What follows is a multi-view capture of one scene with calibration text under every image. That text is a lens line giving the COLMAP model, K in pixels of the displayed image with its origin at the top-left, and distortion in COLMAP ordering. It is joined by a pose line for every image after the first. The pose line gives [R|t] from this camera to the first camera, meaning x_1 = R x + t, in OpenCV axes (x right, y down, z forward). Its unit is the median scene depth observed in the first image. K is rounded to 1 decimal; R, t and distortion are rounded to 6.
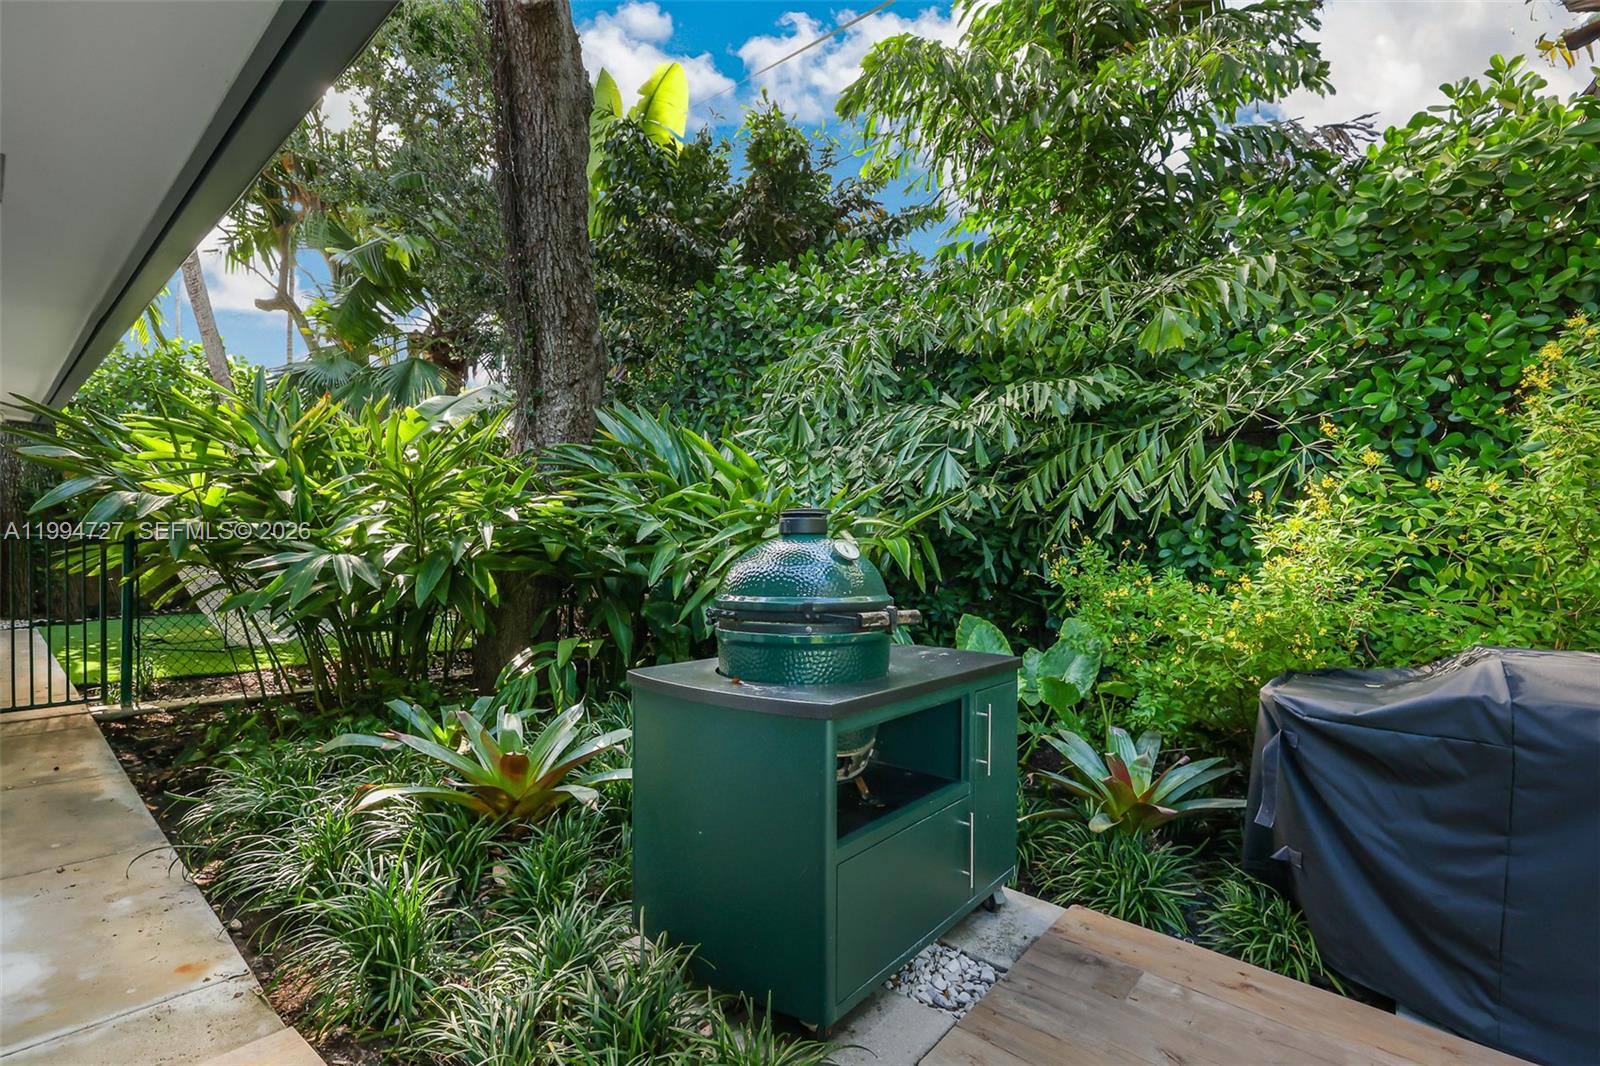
lens RADIAL K [[696.0, 0, 794.4], [0, 696.0, 533.6], [0, 0, 1]] dist [0.002592, 0.001786]
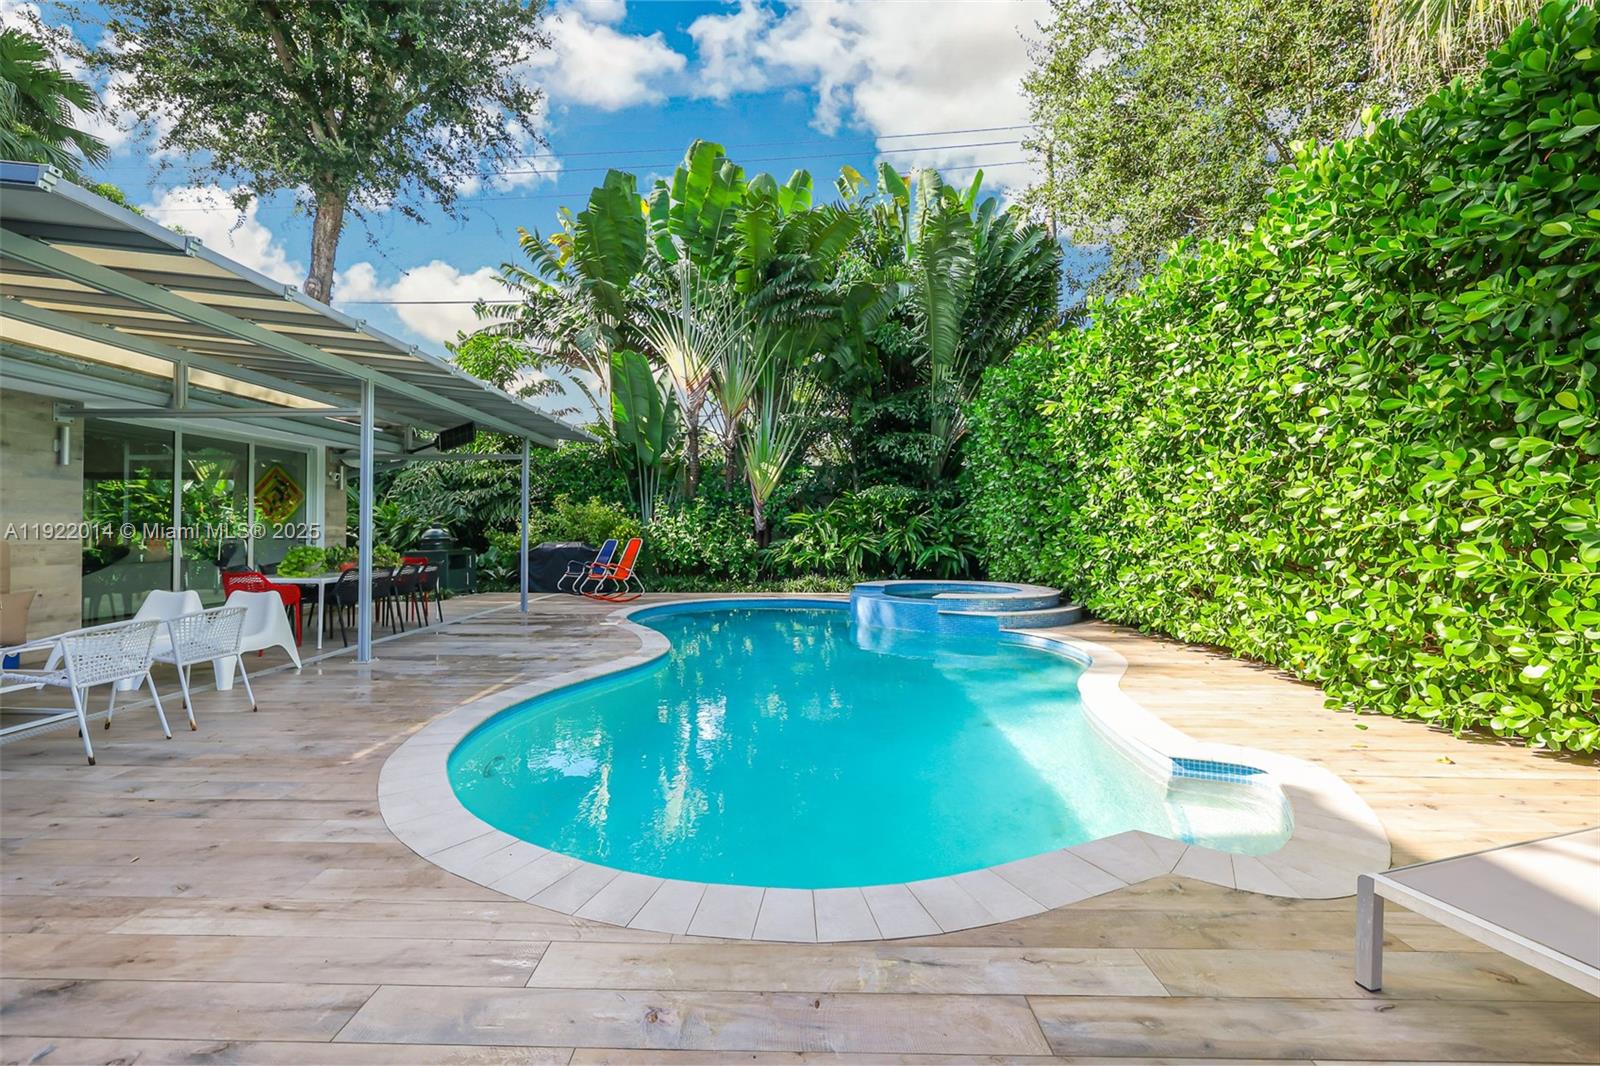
lens RADIAL K [[696.0, 0, 793.5], [0, 696.0, 526.4], [0, 0, 1]] dist [0.002592, 0.001786]
pose [[0.773679, -0.020644, 0.633242, -0.887900], [0.020956, 0.999756, 0.006989, 0.017615], [-0.633231, 0.007863, 0.773923, -3.525696]]
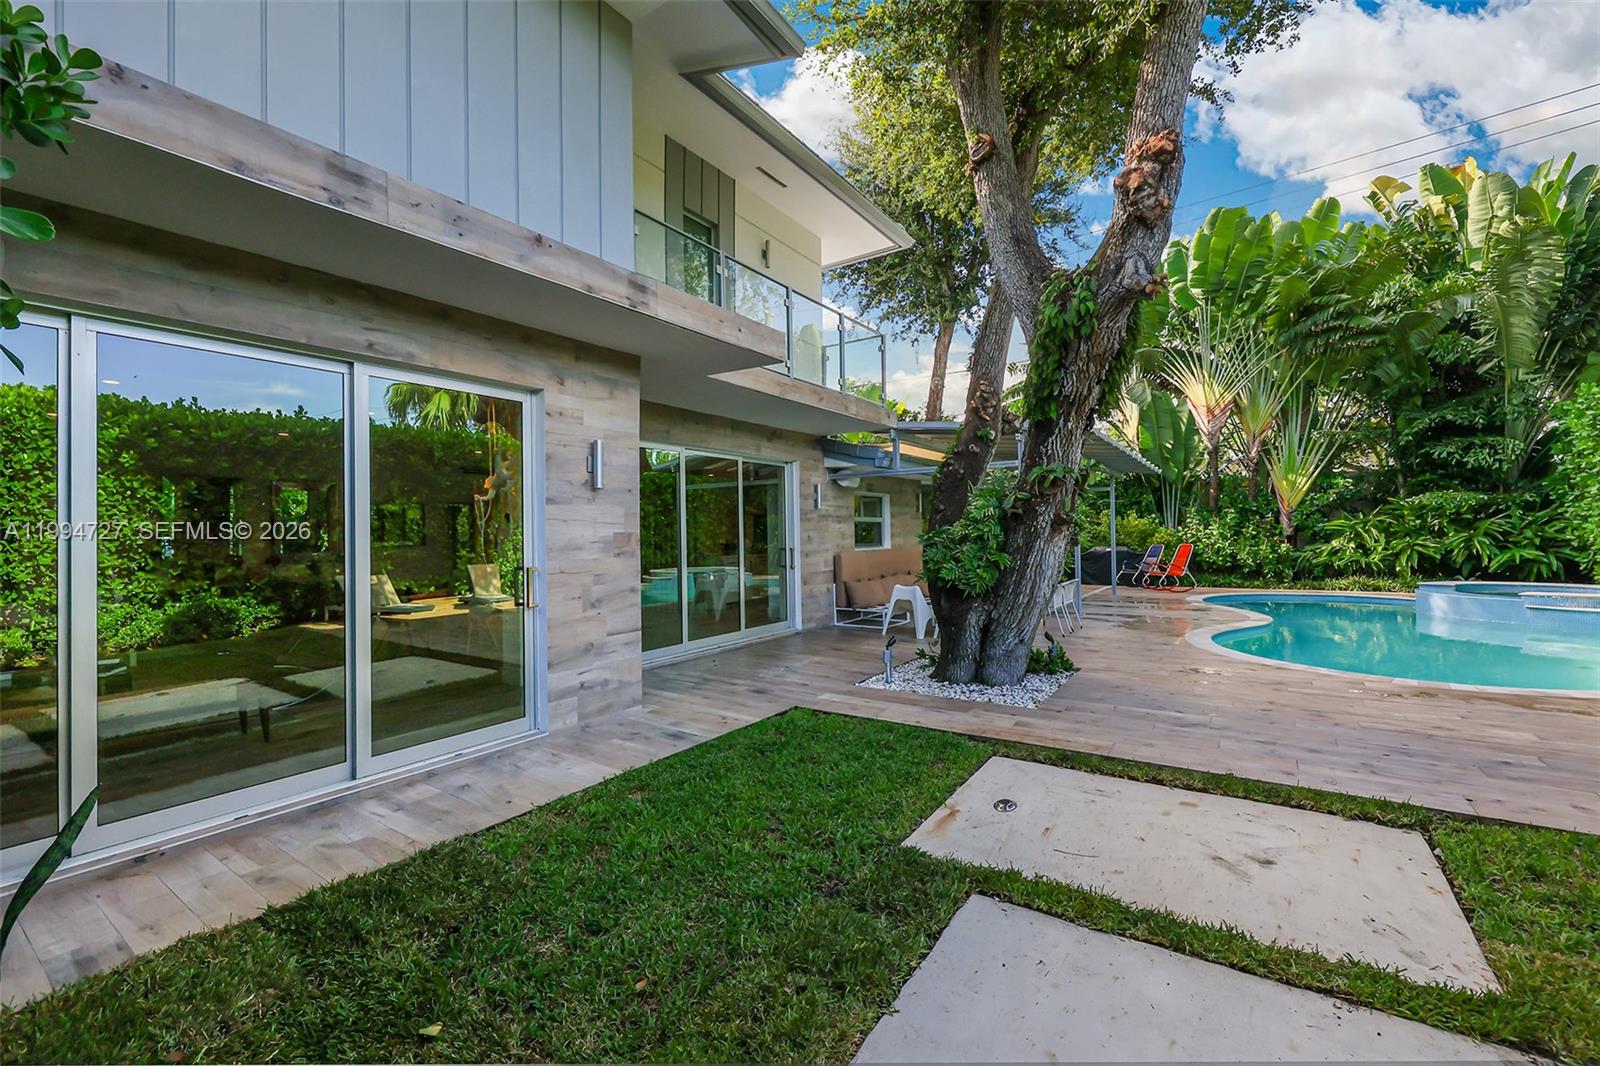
lens RADIAL K [[696.0, 0, 784.1], [0, 696.0, 525.6], [0, 0, 1]] dist [0.002592, 0.001786]
pose [[0.995134, -0.042515, 0.088889, -2.327884], [0.043809, 0.998960, -0.012660, -0.098109], [-0.088258, 0.016492, 0.995961, -4.635986]]
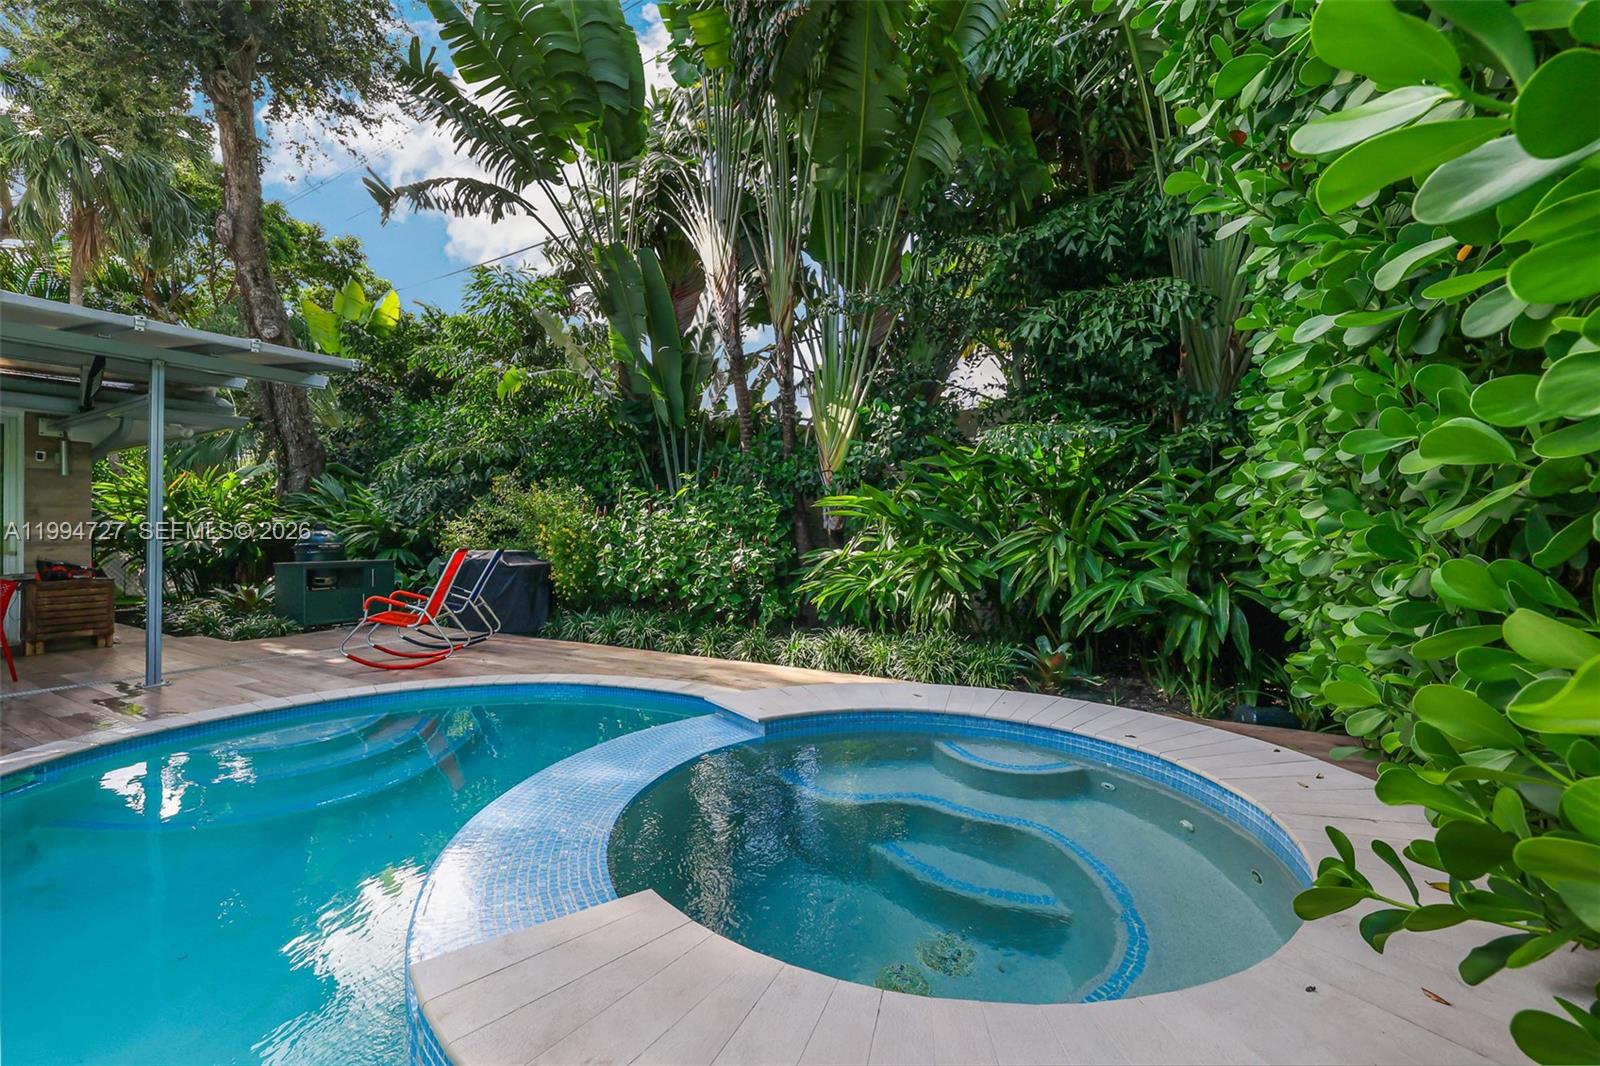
lens RADIAL K [[696.0, 0, 783.4], [0, 696.0, 522.9], [0, 0, 1]] dist [0.002592, 0.001786]
pose [[0.990220, -0.029940, 0.136261, 1.397646], [0.031667, 0.999443, -0.010521, 0.068134], [-0.135870, 0.014733, 0.990617, -2.241150]]
